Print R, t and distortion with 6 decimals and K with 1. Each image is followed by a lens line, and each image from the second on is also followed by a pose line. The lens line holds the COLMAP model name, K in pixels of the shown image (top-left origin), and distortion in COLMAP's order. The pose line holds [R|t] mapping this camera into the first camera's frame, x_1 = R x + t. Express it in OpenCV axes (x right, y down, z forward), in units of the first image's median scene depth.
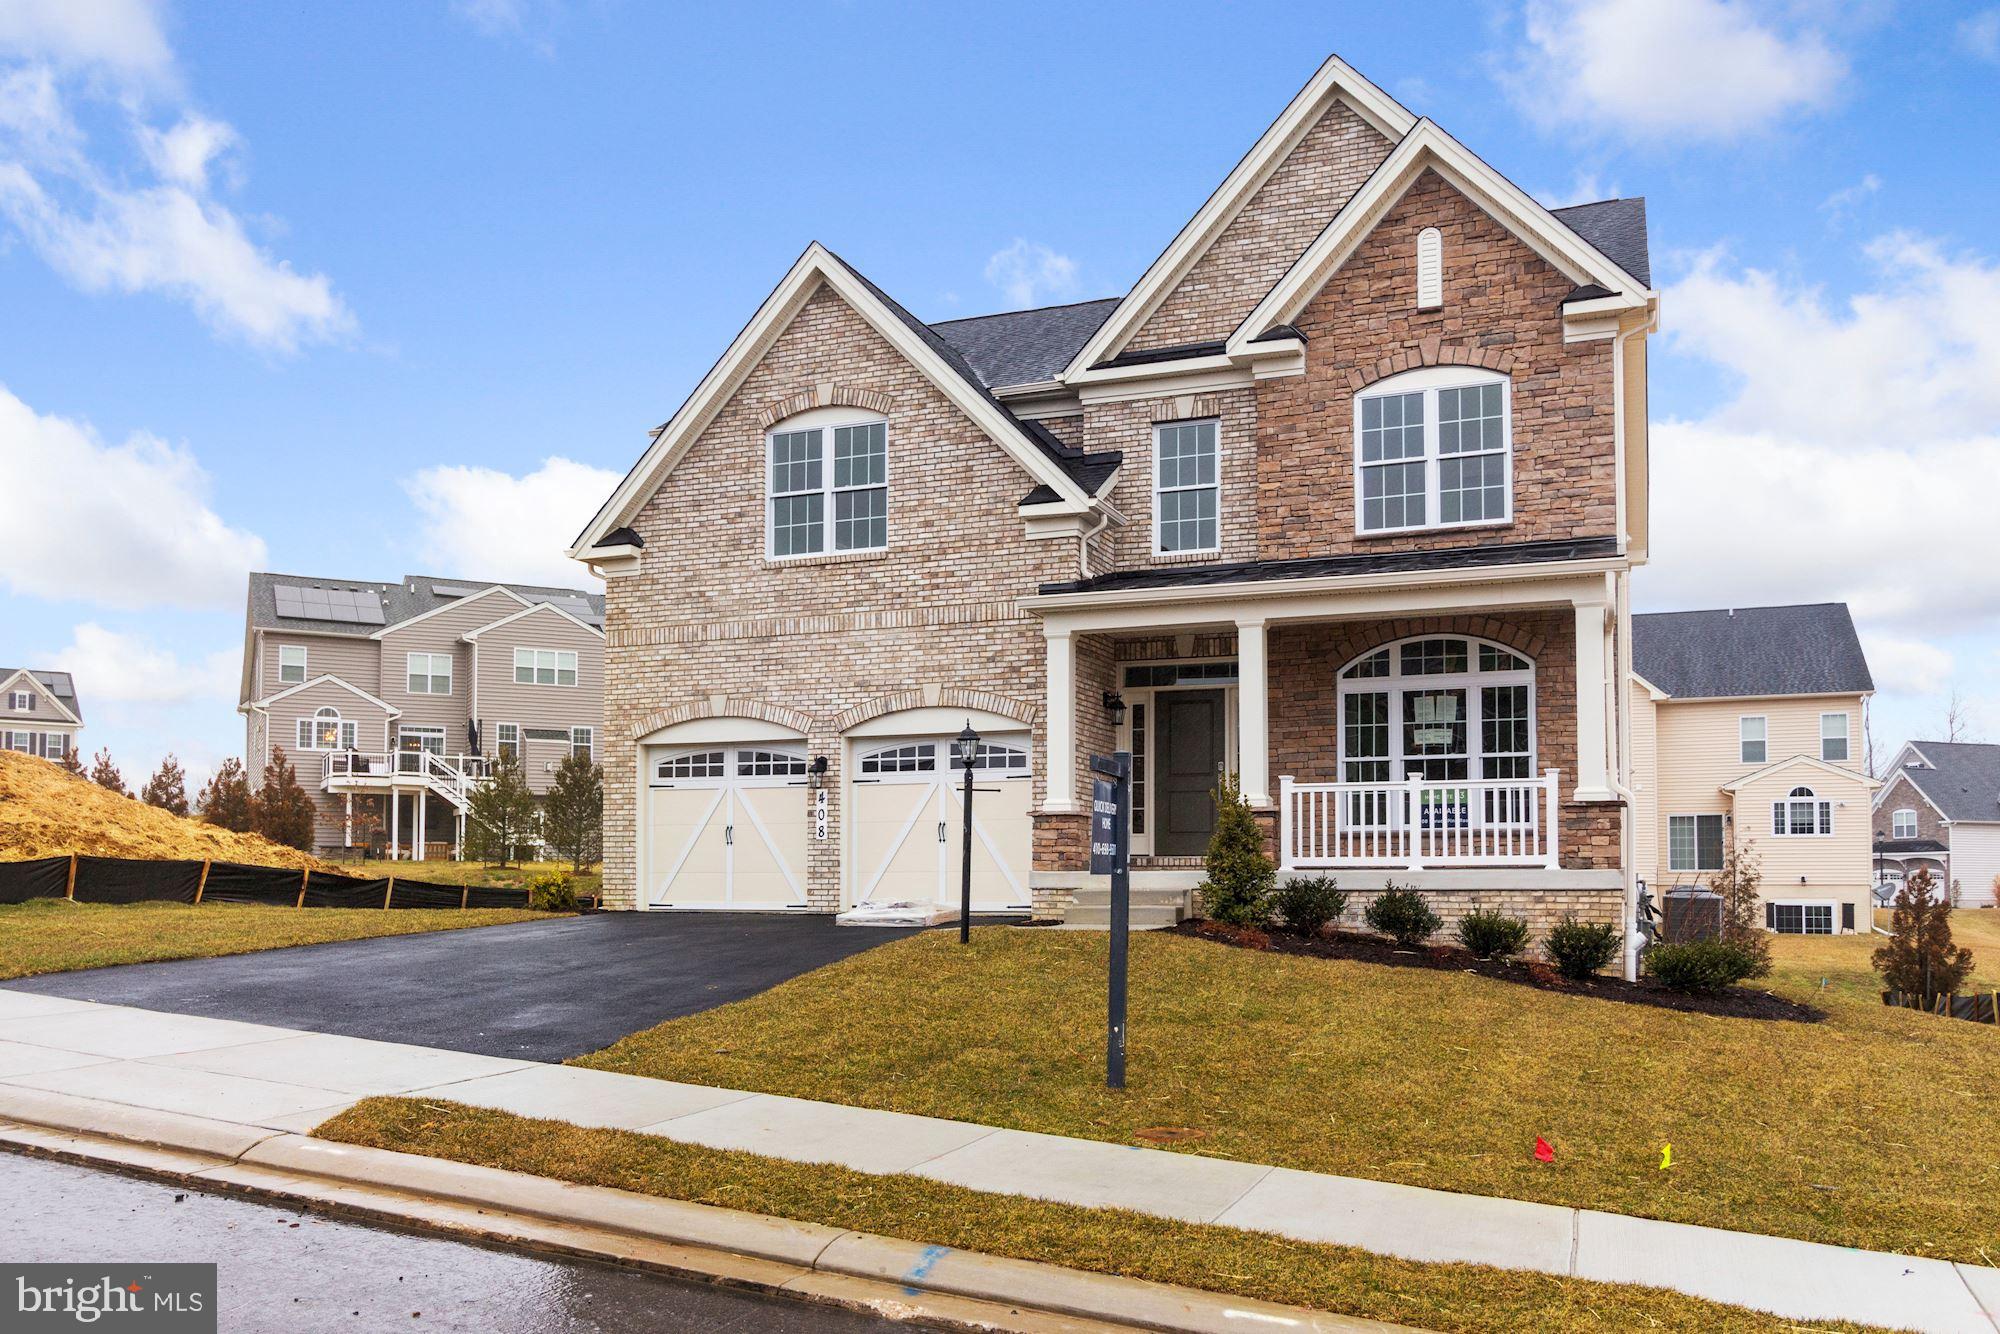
lens RADIAL K [[1682.6, 0, 1000.0], [0, 1682.6, 667.0], [0, 0, 1]] dist [-0.004077, -0.001766]
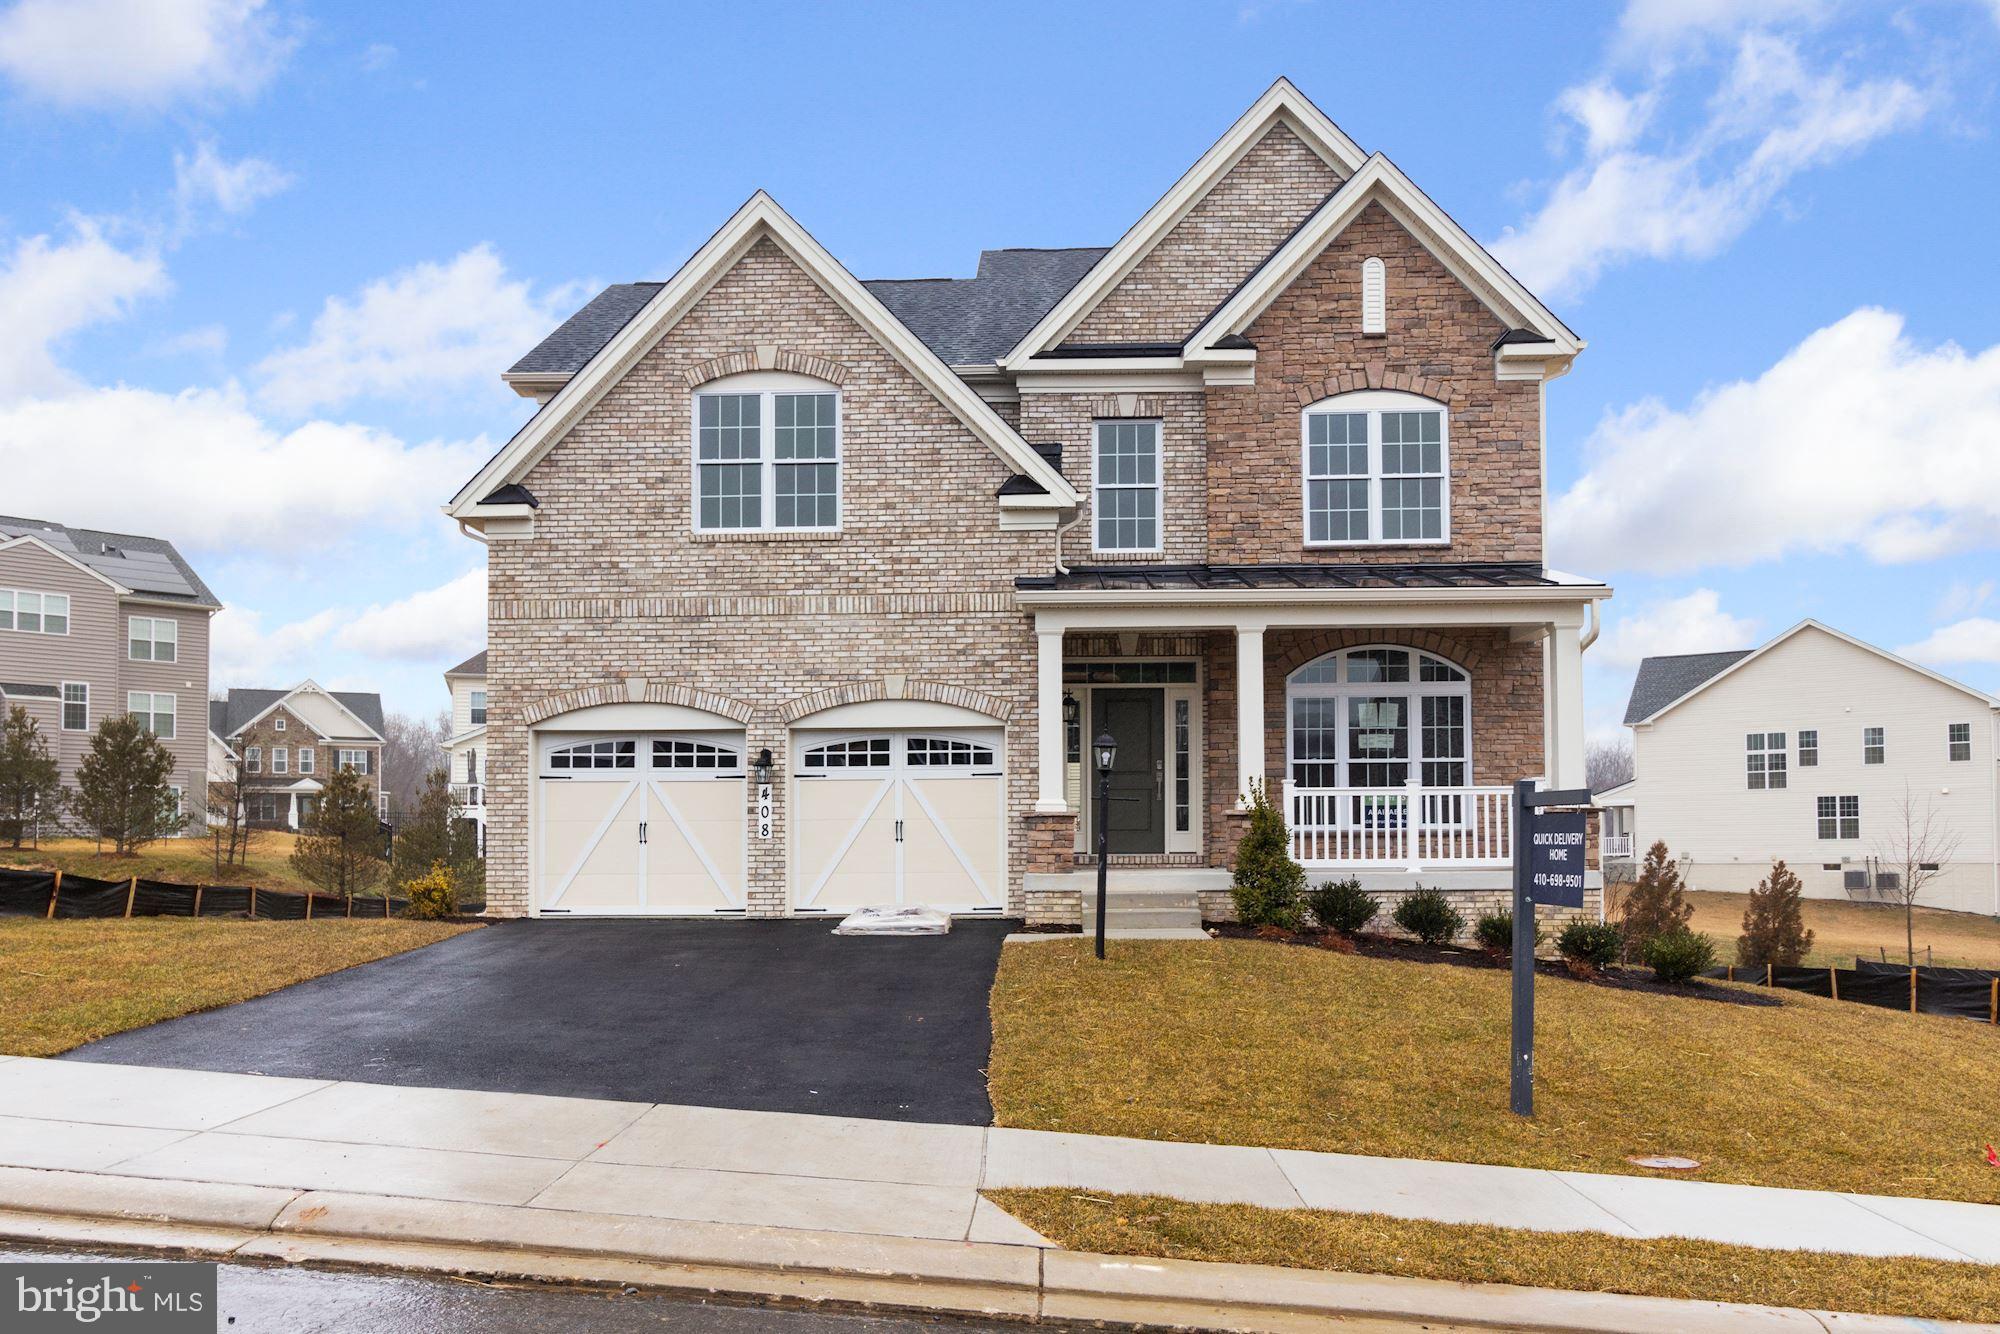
lens RADIAL K [[1665.6, 0, 1000.1], [0, 1665.6, 653.2], [0, 0, 1]] dist [-0.005538, -0.004423]
pose [[0.936691, 0.034744, 0.348430, -0.314673], [-0.039330, 0.999208, 0.006096, -0.010551], [-0.347942, -0.019414, 0.937315, 0.098627]]
